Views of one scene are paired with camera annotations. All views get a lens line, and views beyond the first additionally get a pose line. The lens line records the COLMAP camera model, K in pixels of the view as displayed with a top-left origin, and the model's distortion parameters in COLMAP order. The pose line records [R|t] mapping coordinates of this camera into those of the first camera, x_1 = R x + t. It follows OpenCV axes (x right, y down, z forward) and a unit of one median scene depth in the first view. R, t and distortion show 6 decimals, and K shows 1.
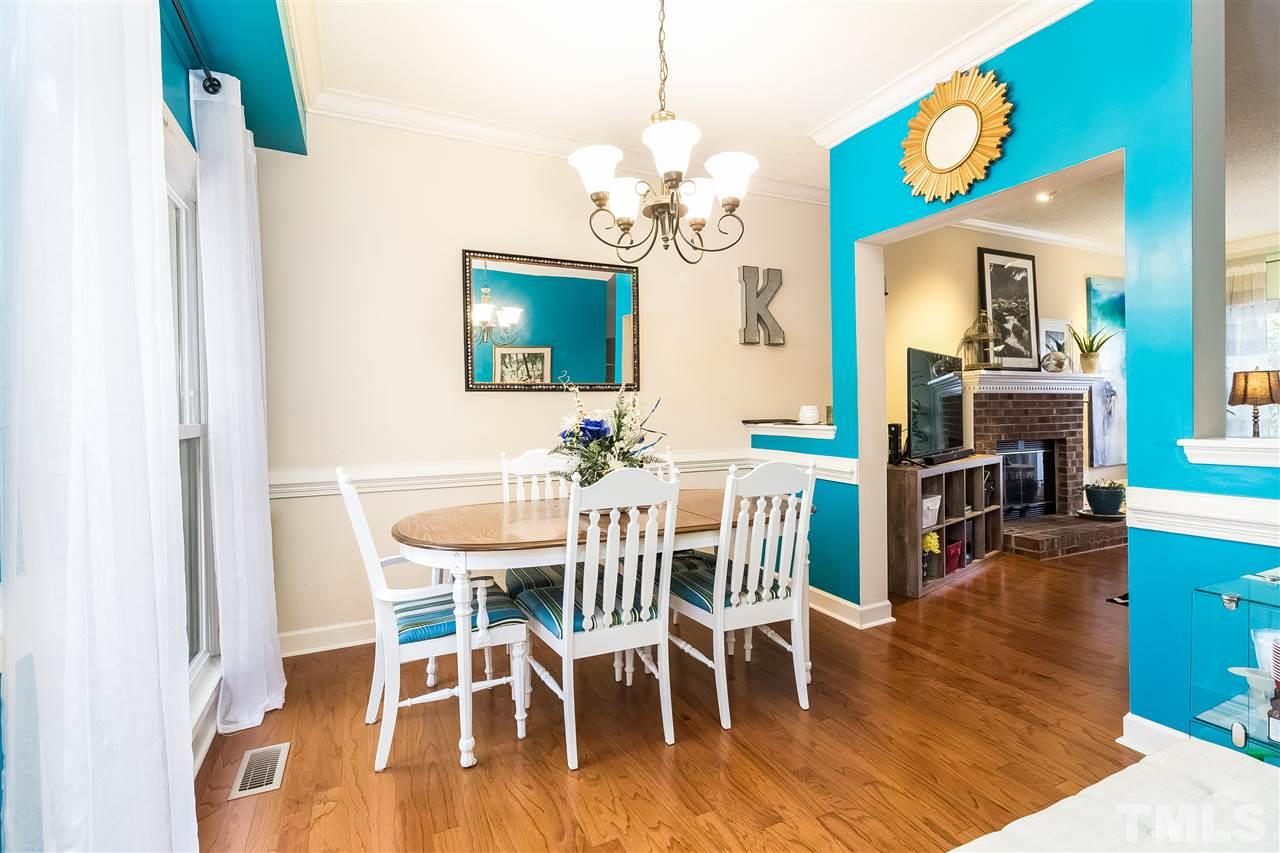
lens RADIAL K [[588.2, 0, 646.3], [0, 588.2, 424.6], [0, 0, 1]] dist [-0.000898, -0.001517]
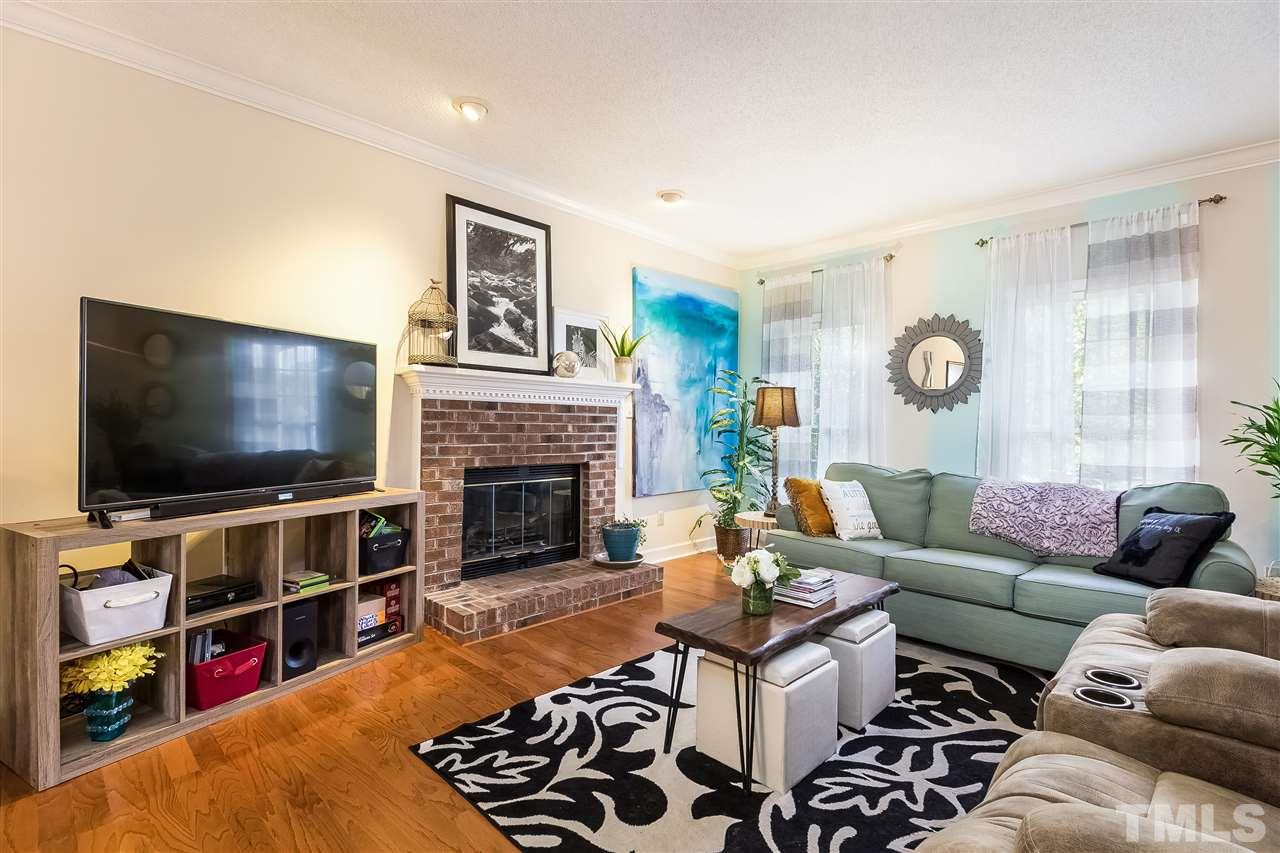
lens RADIAL K [[588.2, 0, 636.8], [0, 588.2, 430.9], [0, 0, 1]] dist [-0.000898, -0.001517]
pose [[0.939326, 0.024911, 0.342120, 0.521830], [-0.022835, 0.999688, -0.010095, -0.013355], [-0.342265, 0.001670, 0.939602, 0.243018]]
